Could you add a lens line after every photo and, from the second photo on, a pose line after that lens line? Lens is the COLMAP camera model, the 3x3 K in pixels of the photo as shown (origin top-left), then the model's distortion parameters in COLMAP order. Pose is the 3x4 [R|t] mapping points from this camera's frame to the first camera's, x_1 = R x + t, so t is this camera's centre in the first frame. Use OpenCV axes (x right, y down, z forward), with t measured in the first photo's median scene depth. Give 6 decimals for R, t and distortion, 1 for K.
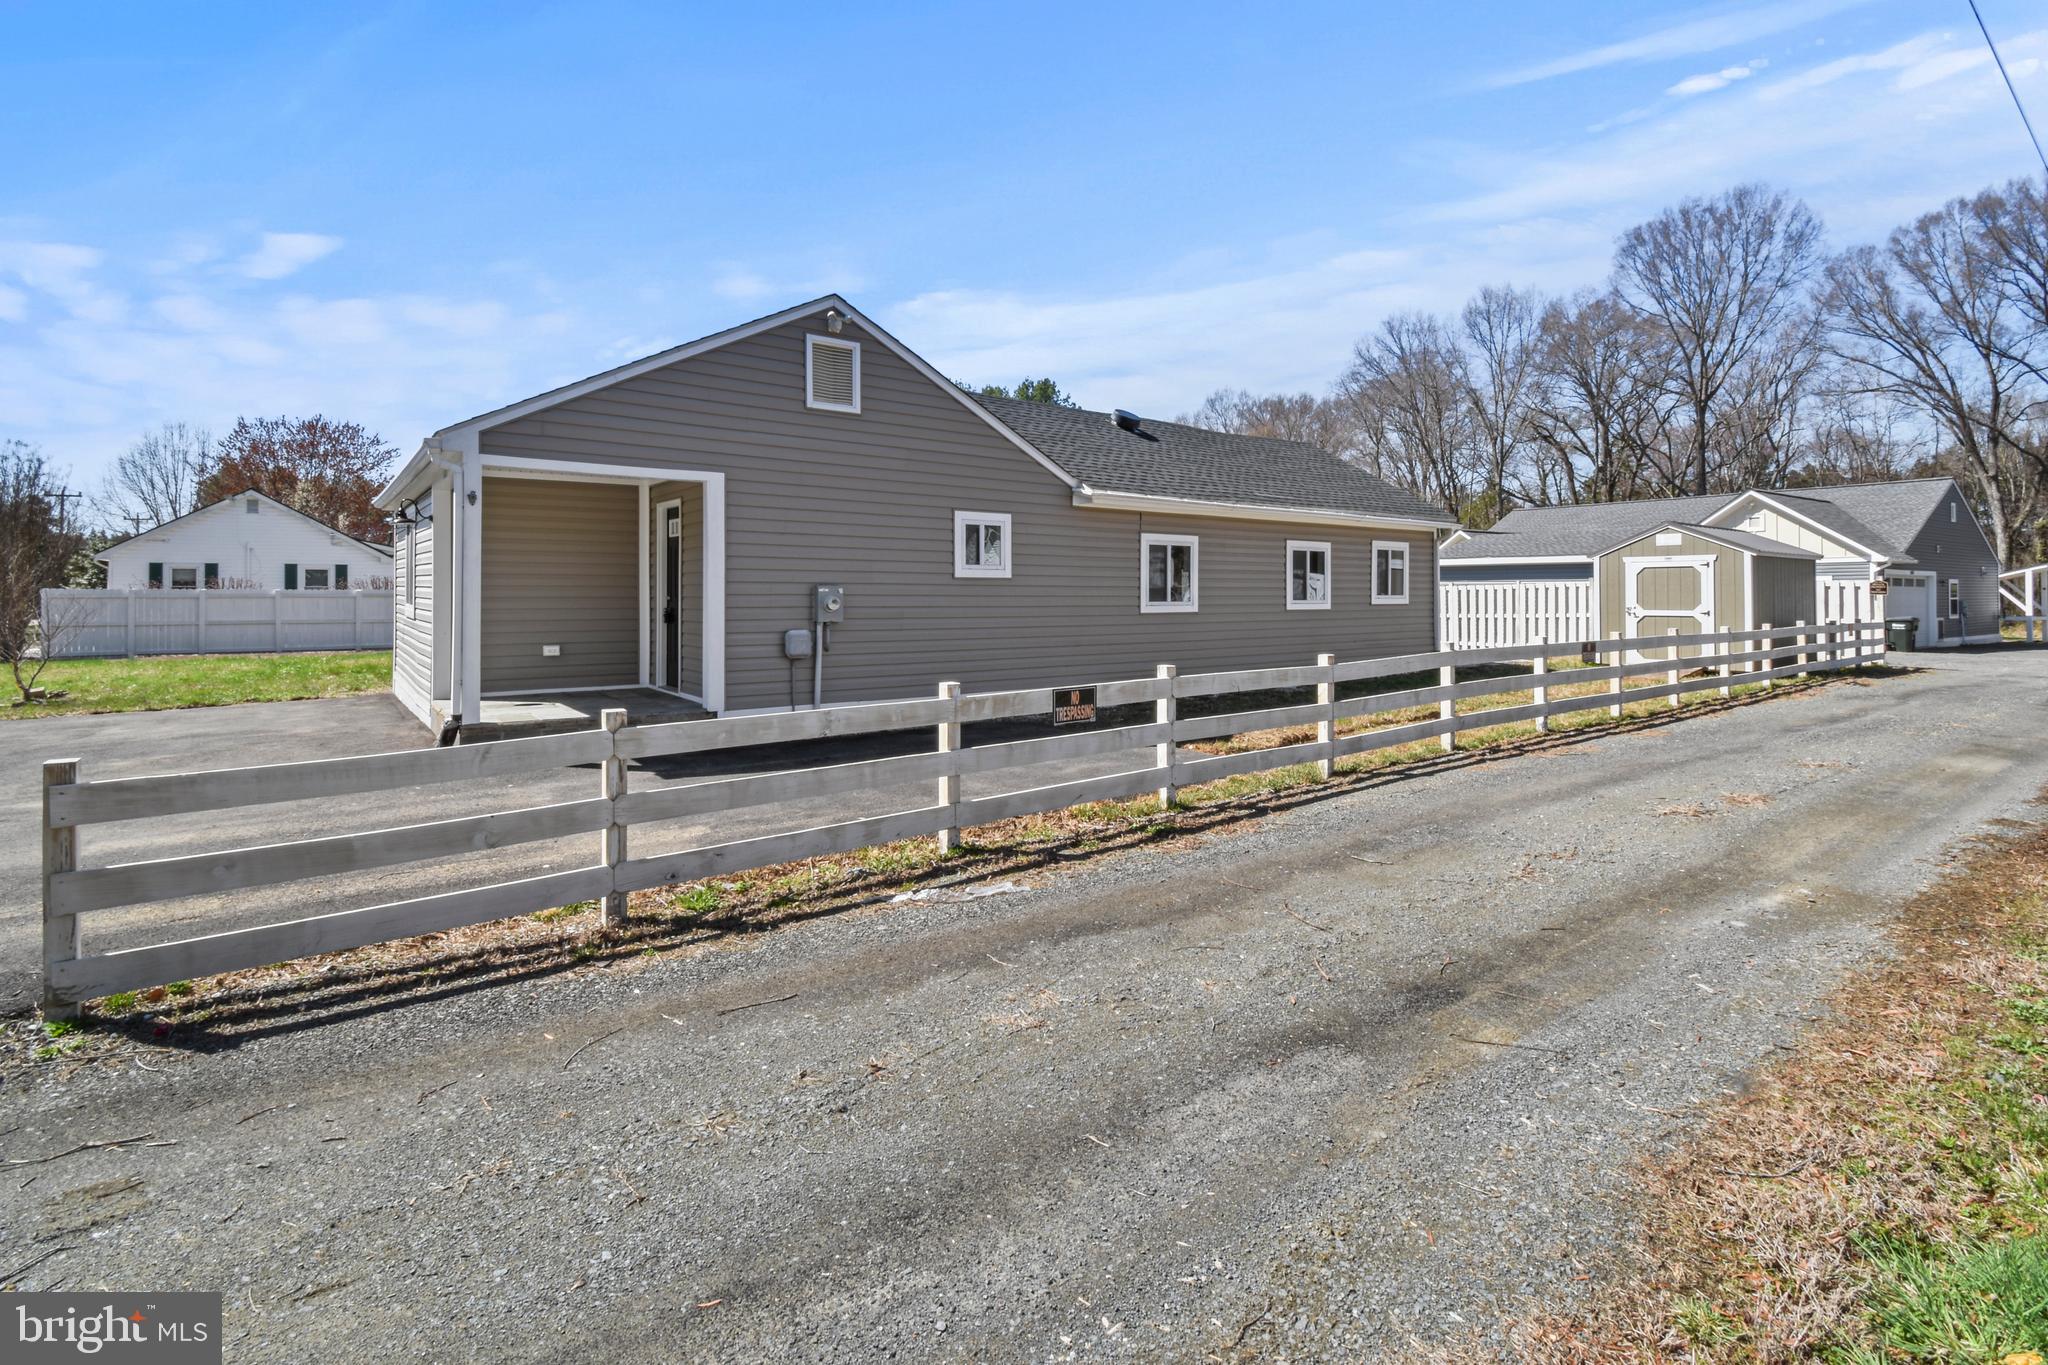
lens RADIAL K [[945.8, 0, 1048.6], [0, 945.8, 588.7], [0, 0, 1]] dist [0.013239, -0.029901]
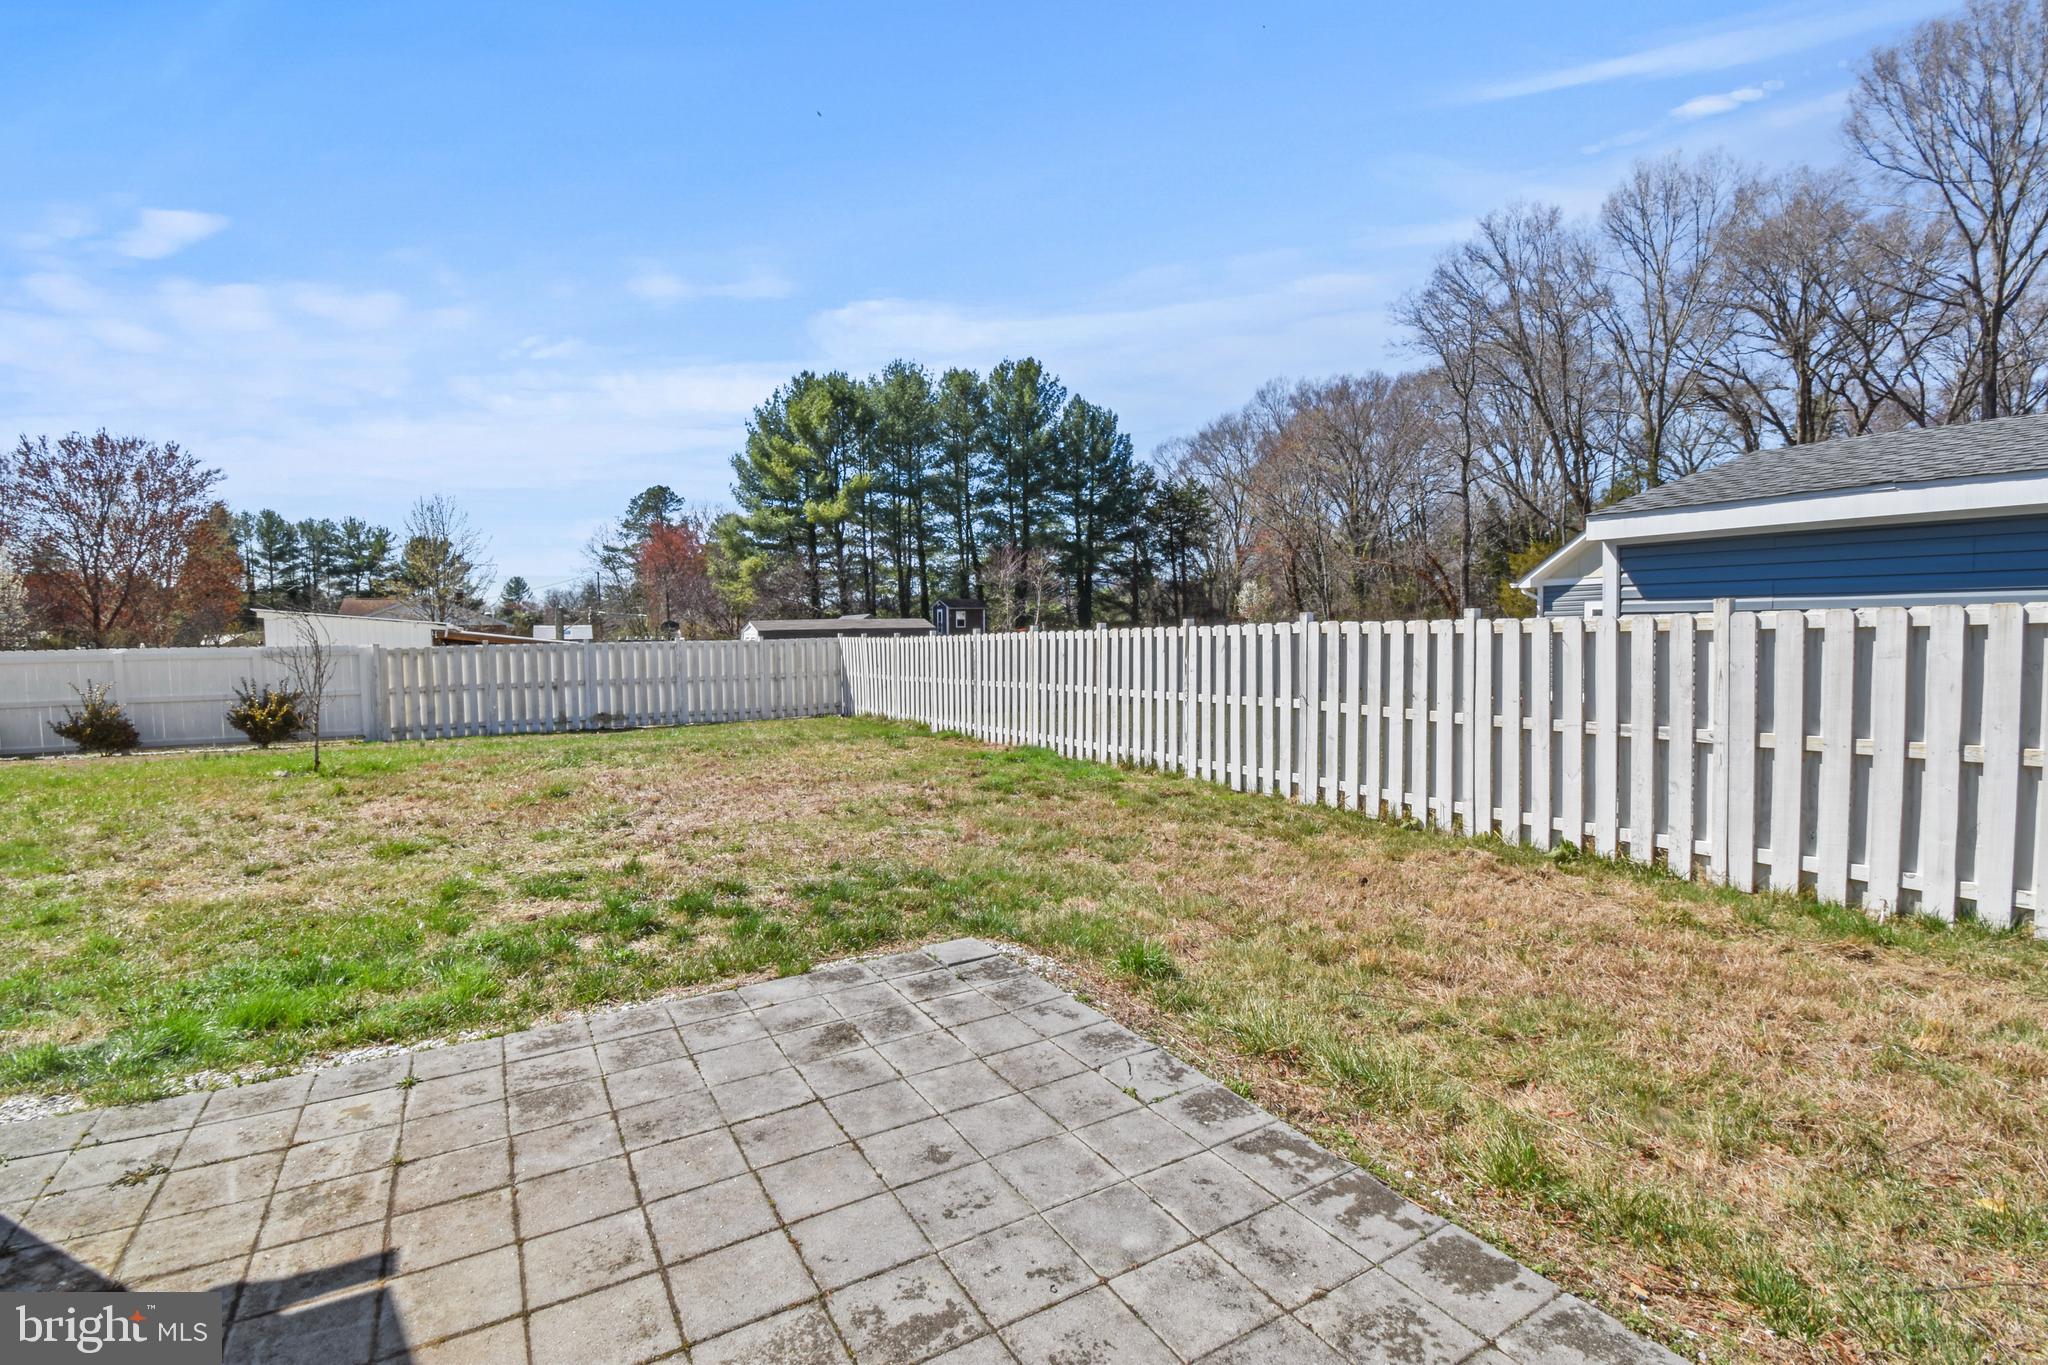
lens RADIAL K [[909.6, 0, 1027.5], [0, 909.6, 670.0], [0, 0, 1]] dist [0.000537, -0.015240]
pose [[0.992164, -0.007535, -0.124717, 0.128576], [0.013947, 0.998621, 0.050620, -0.001195], [0.124163, -0.051963, 0.990900, 0.344299]]
